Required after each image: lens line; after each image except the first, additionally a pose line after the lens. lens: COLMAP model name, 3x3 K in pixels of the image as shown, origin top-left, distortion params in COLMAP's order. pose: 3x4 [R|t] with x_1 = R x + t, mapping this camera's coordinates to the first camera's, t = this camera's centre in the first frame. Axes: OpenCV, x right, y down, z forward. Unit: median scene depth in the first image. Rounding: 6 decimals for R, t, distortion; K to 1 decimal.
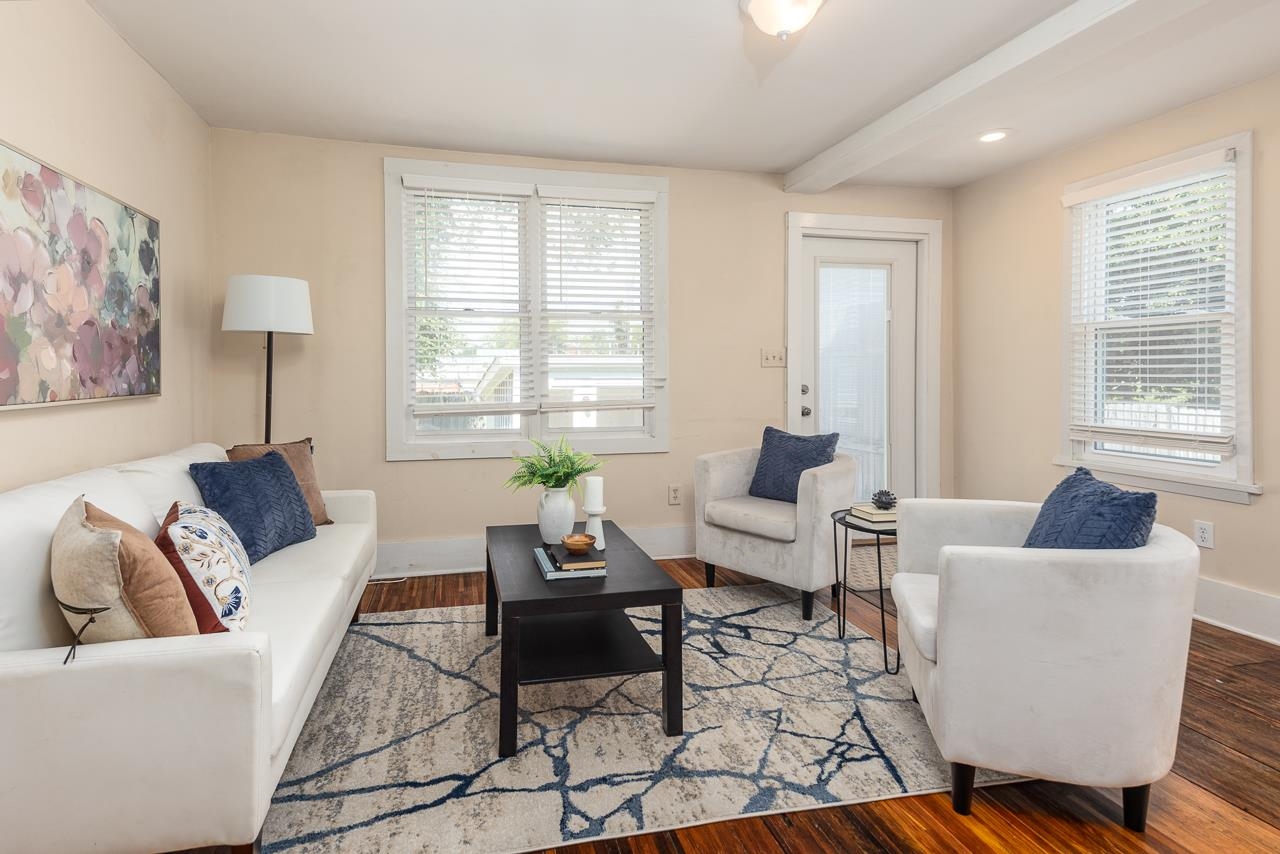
lens RADIAL K [[660.3, 0, 605.5], [0, 660.3, 377.2], [0, 0, 1]] dist [0.039907, -0.003058]
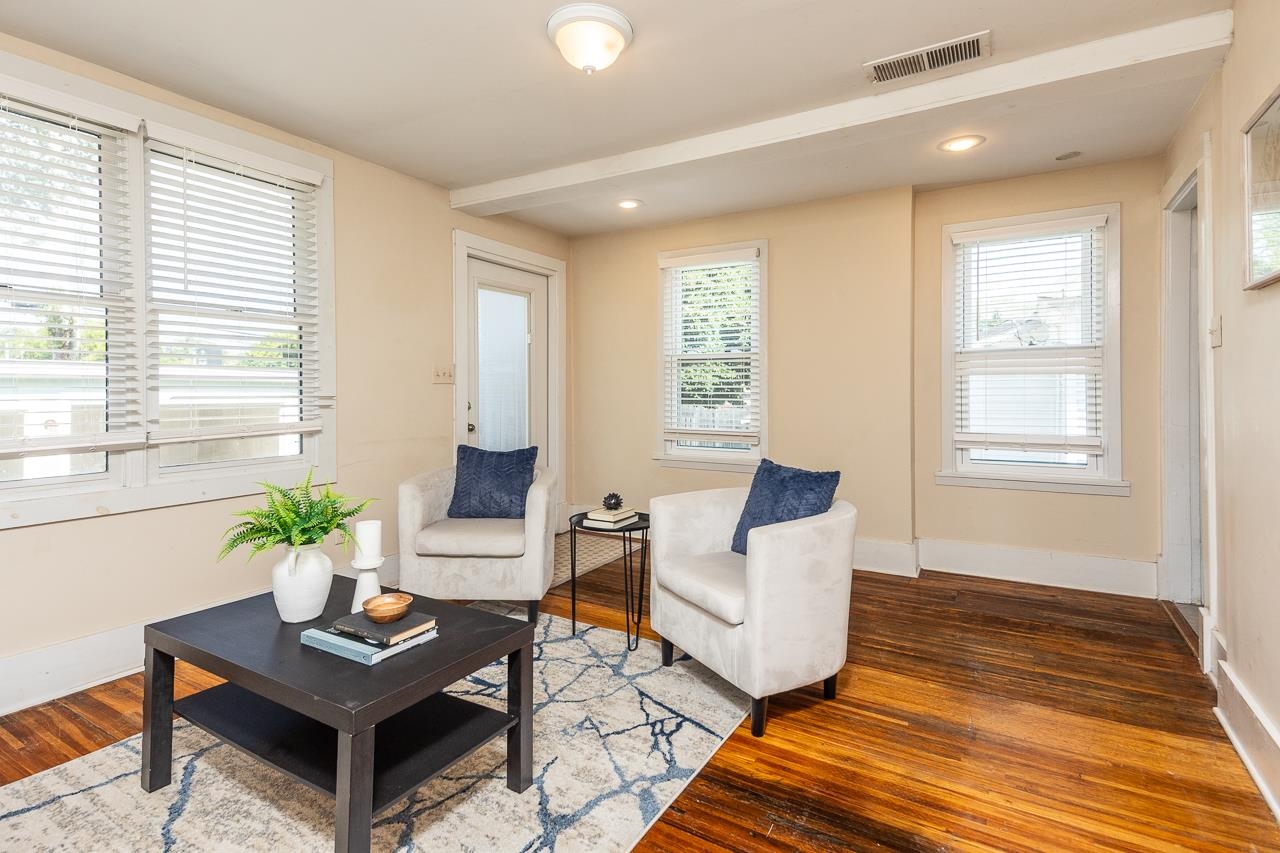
lens RADIAL K [[615.6, 0, 663.0], [0, 615.6, 388.6], [0, 0, 1]] dist [0.031681, -0.006786]
pose [[0.681386, 0.004511, 0.731910, -0.343585], [-0.000240, 0.999982, -0.005939, -0.005016], [-0.731924, 0.003871, 0.681375, 0.243135]]
